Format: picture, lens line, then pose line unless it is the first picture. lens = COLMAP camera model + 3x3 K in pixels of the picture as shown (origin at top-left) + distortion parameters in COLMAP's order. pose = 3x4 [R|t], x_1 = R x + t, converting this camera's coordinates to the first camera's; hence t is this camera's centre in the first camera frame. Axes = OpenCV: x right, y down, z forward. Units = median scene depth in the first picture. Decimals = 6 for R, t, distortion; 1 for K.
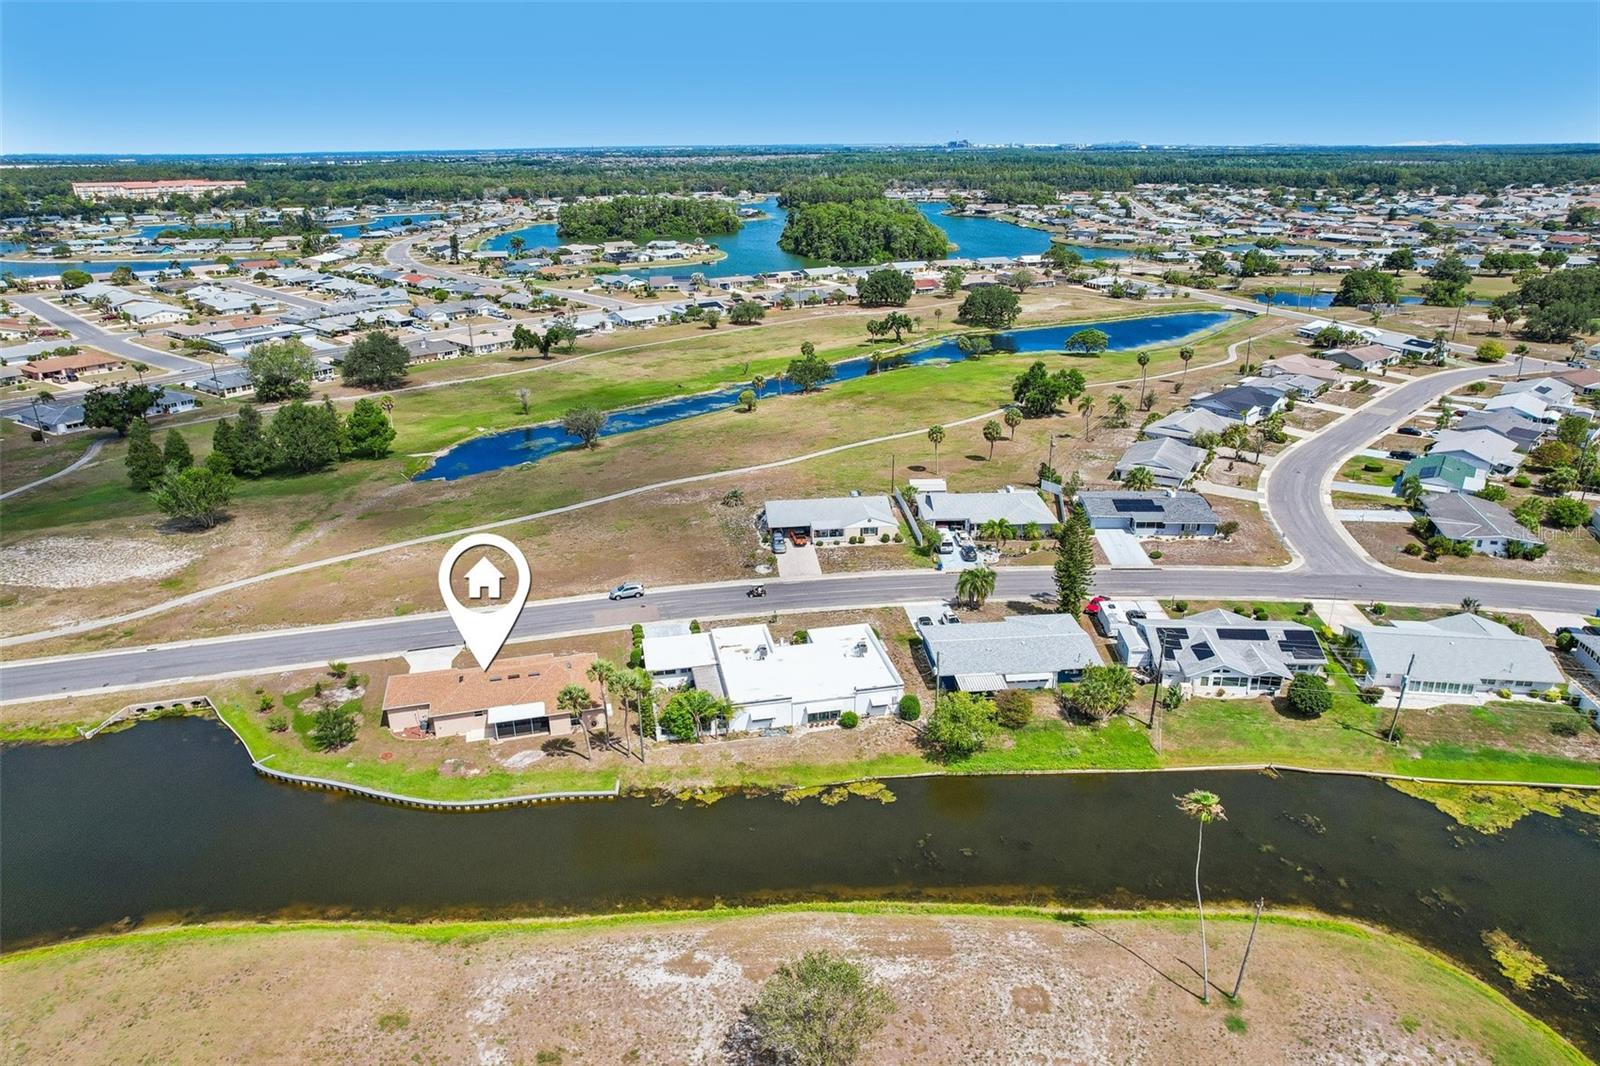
lens RADIAL K [[1021.6, 0, 792.9], [0, 1021.6, 519.9], [0, 0, 1]] dist [-0.069353, 0.058183]
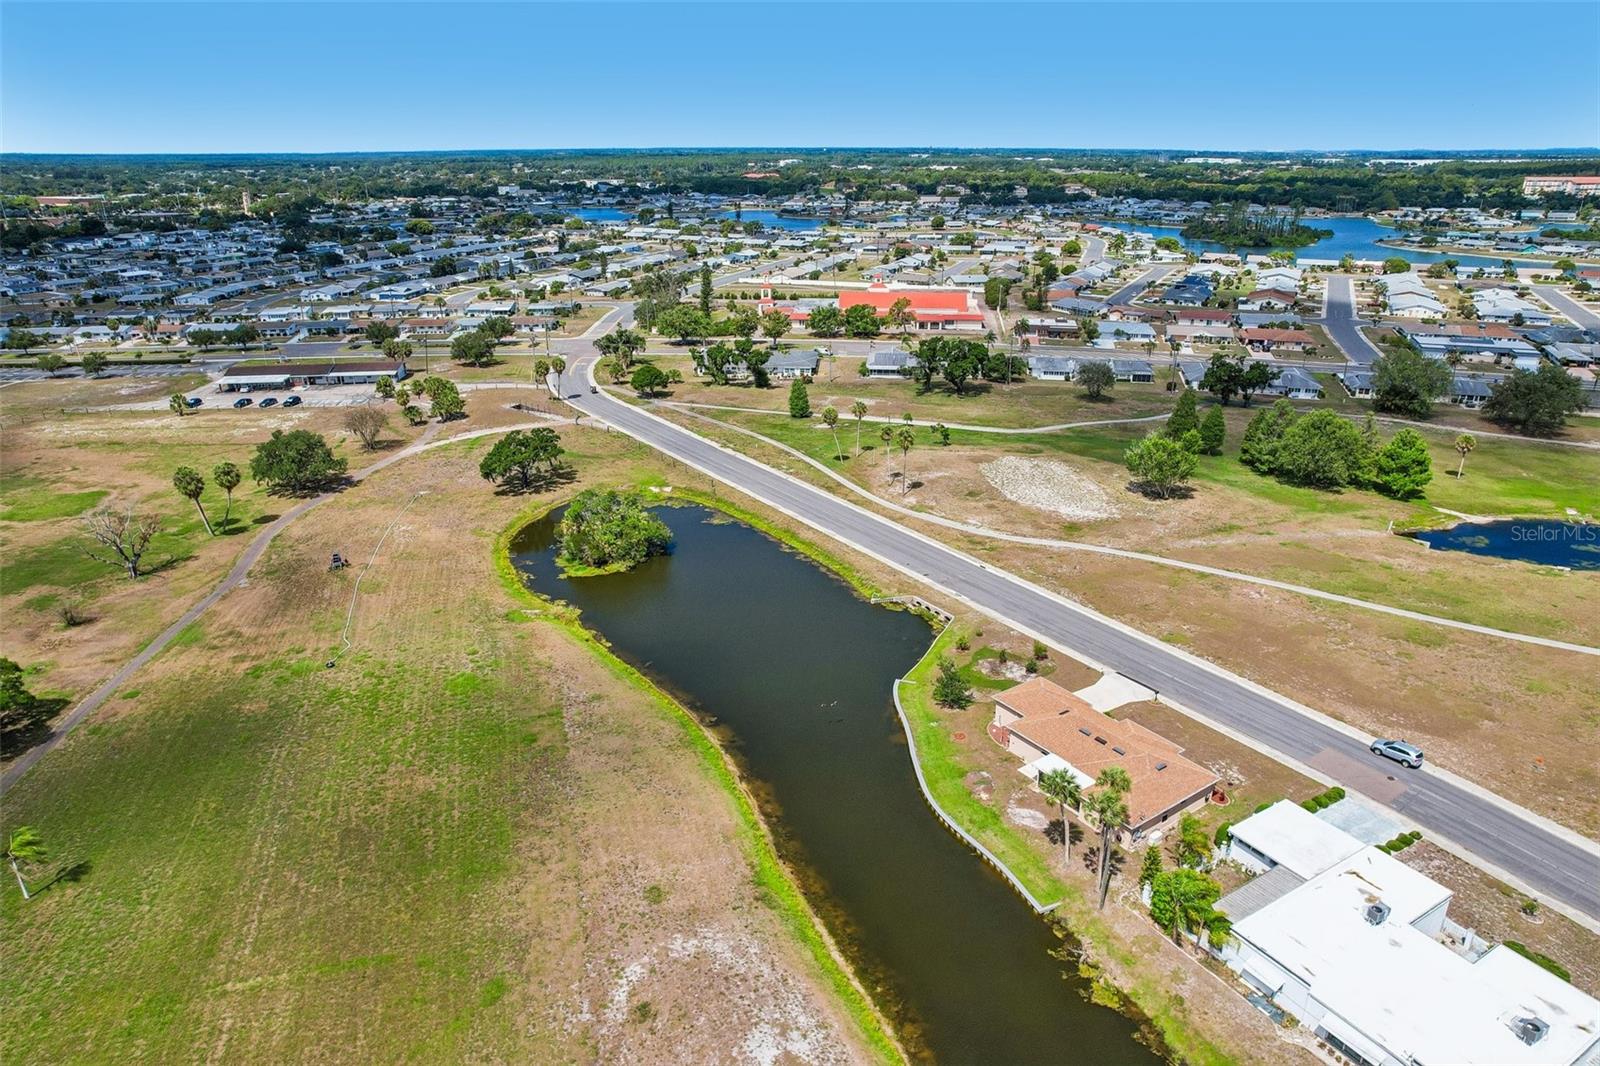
lens RADIAL K [[1021.6, 0, 809.0], [0, 1021.6, 534.2], [0, 0, 1]] dist [-0.069353, 0.058183]
pose [[0.340946, 0.346983, -0.873704, 0.235855], [-0.330942, 0.914198, 0.233921, -0.089034], [0.879905, 0.209391, 0.426524, 0.264053]]
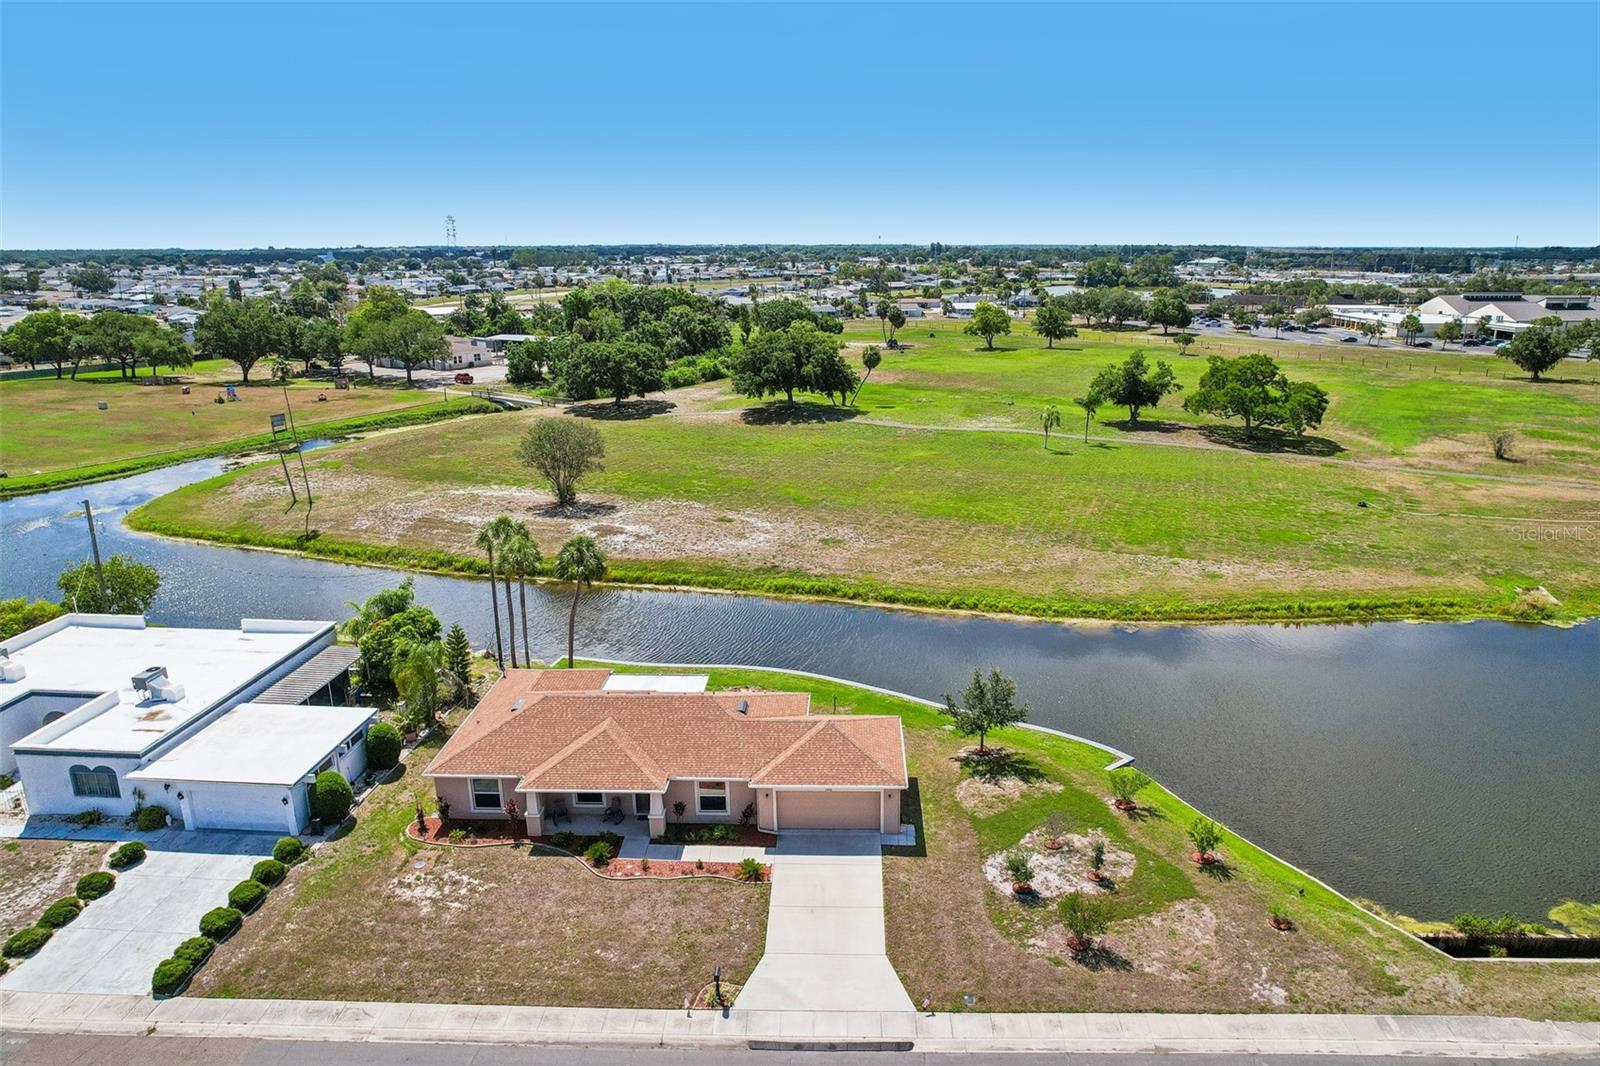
lens RADIAL K [[1021.6, 0, 829.2], [0, 1021.6, 525.2], [0, 0, 1]] dist [-0.069353, 0.058183]
pose [[-0.961801, -0.060803, 0.266912, -0.342264], [0.107514, 0.812774, 0.572573, -0.126878], [-0.251753, 0.579398, -0.775189, 0.919631]]
